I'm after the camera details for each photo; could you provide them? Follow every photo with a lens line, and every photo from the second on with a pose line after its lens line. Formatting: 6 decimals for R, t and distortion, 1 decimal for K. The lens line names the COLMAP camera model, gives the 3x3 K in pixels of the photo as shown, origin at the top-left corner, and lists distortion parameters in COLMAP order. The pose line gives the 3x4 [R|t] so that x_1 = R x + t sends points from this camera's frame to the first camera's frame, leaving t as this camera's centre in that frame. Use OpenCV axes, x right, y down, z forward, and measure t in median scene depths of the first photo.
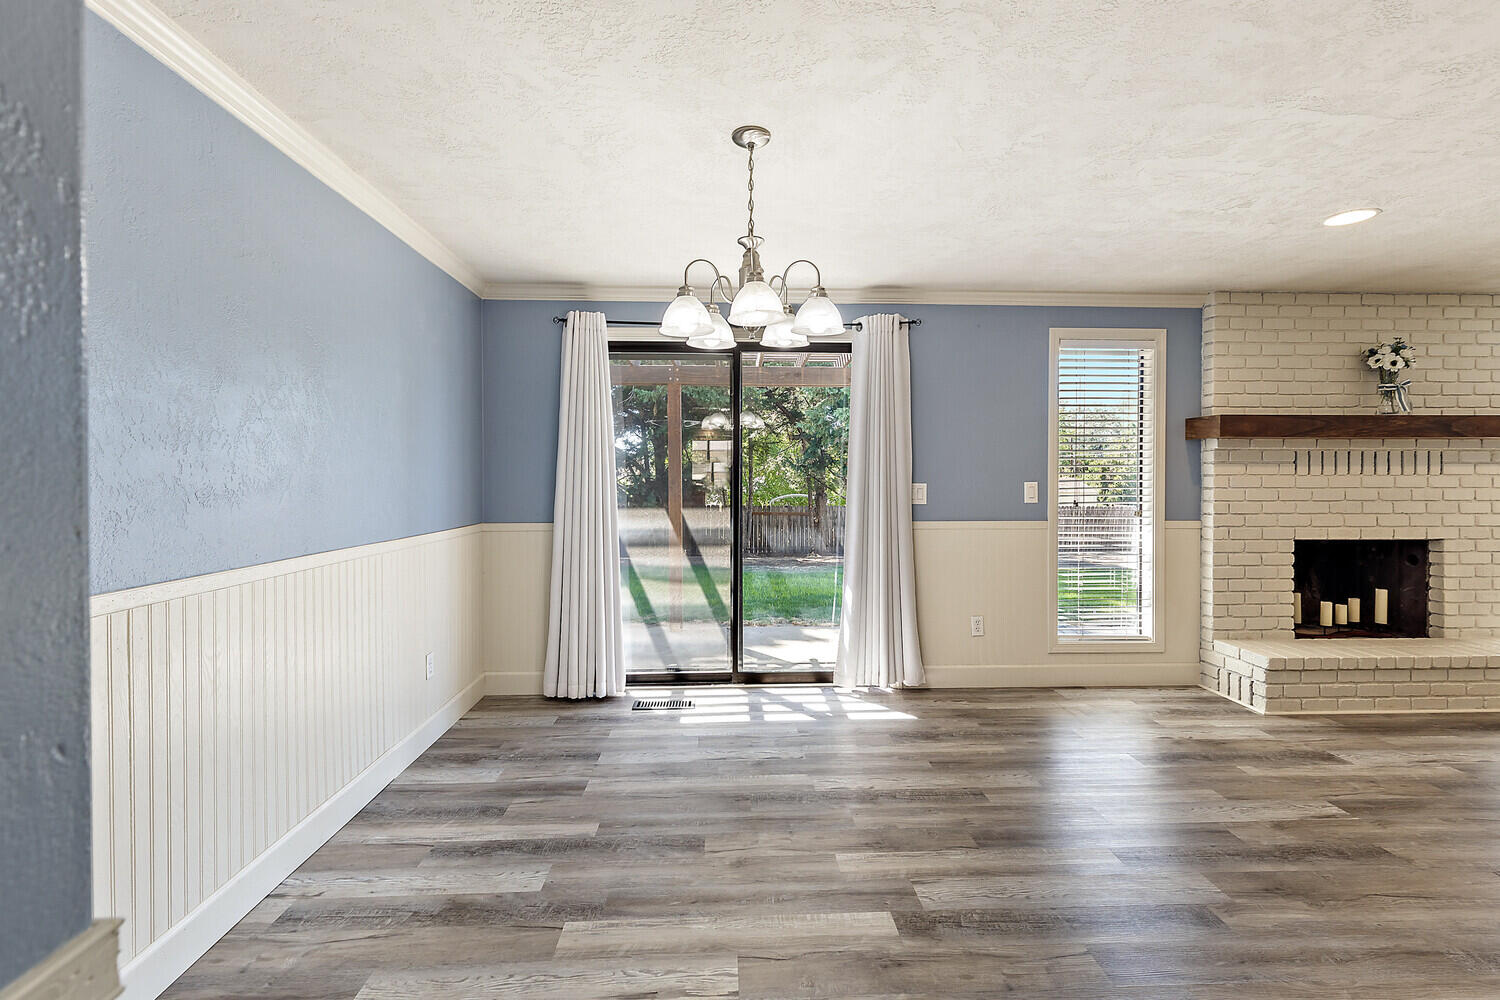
lens RADIAL K [[682.0, 0, 751.8], [0, 682.0, 498.0], [0, 0, 1]] dist [0.002446, 0.000164]
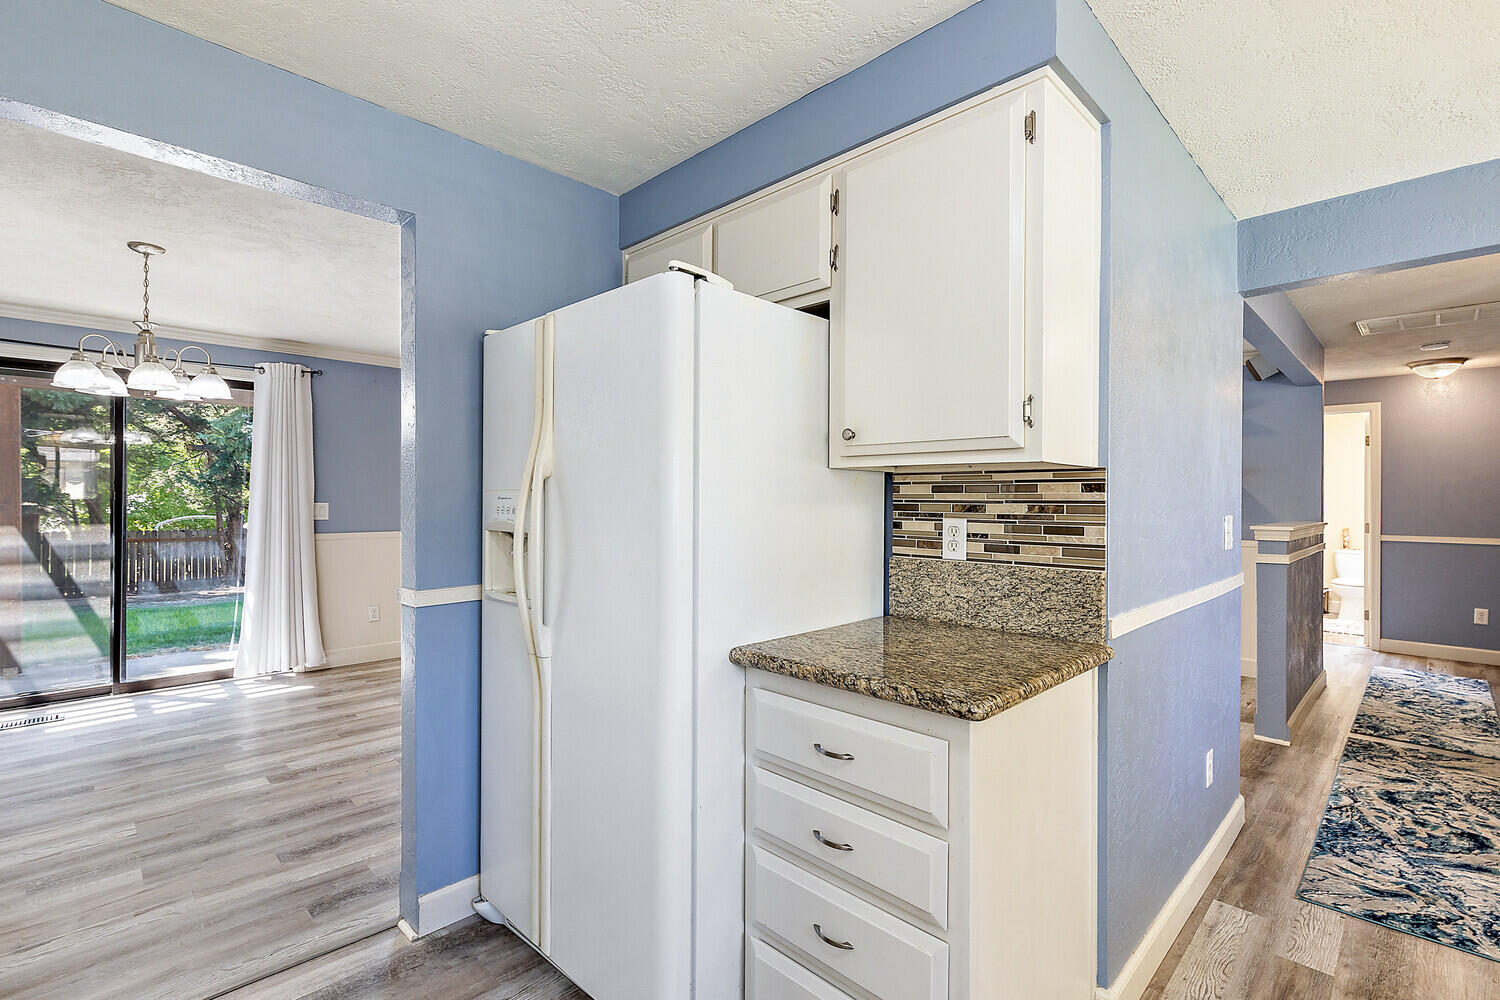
lens RADIAL K [[682.0, 0, 751.8], [0, 682.0, 498.0], [0, 0, 1]] dist [0.002446, 0.000164]
pose [[0.735346, 0.004064, 0.677680, -0.019894], [0.014872, 0.999644, -0.022132, 0.009524], [-0.677529, 0.026353, 0.735024, -0.457149]]
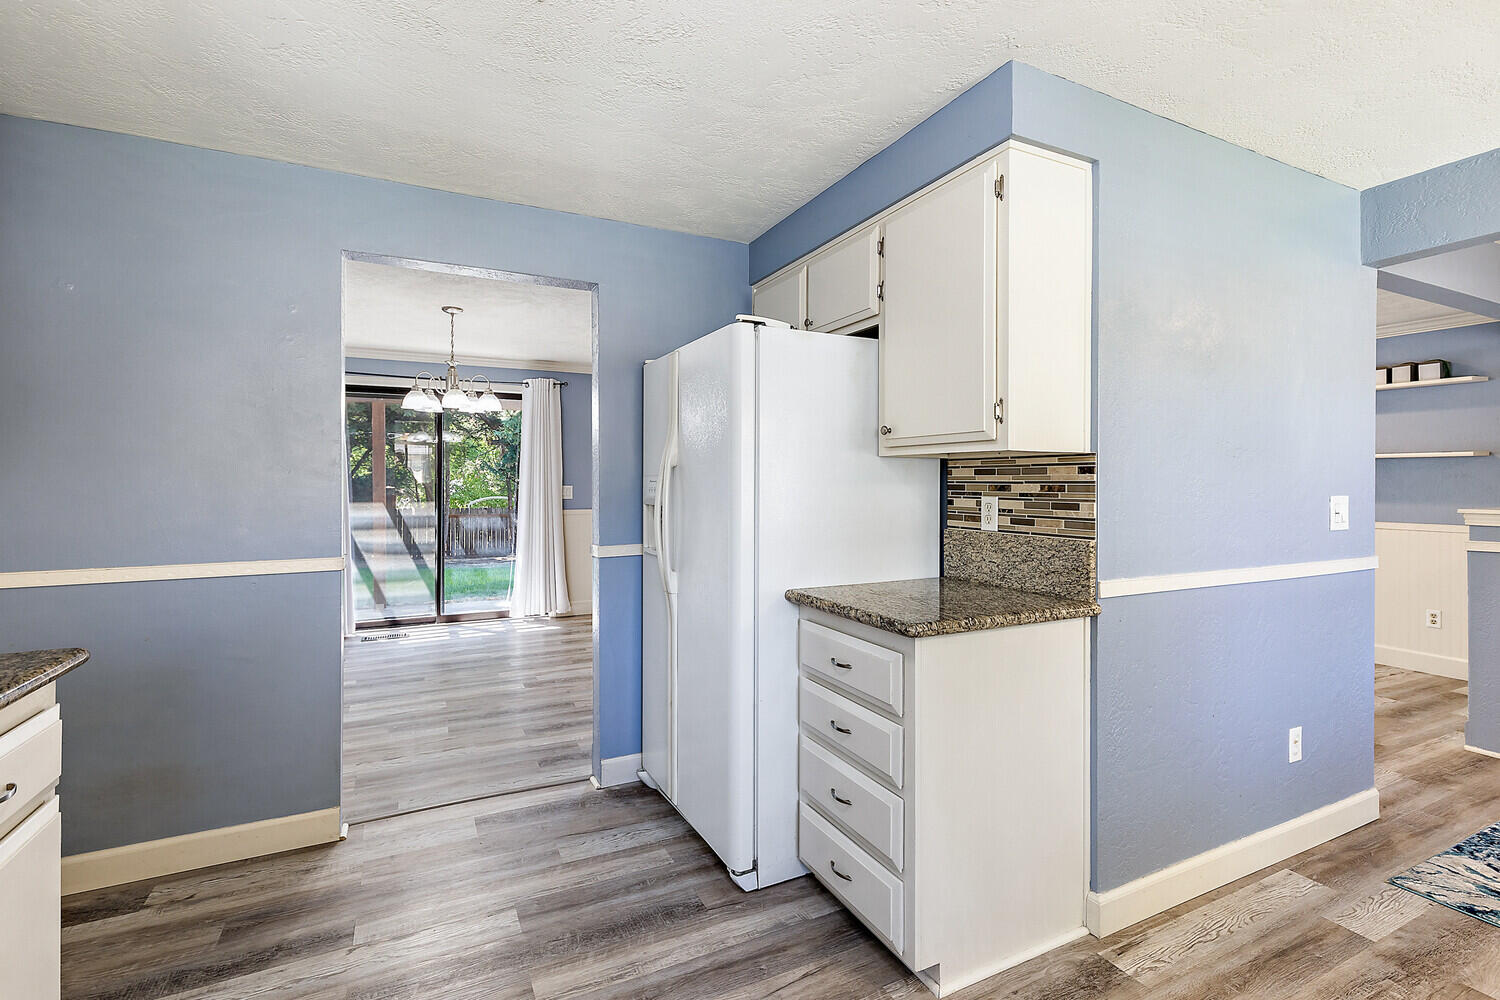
lens RADIAL K [[684.2, 0, 752.6], [0, 684.2, 476.8], [0, 0, 1]] dist [0.002439, -0.000097]
pose [[0.913656, 0.002251, 0.406483, -0.006841], [0.011757, 0.999420, -0.031961, 0.014923], [-0.406319, 0.033980, 0.913099, -0.646709]]
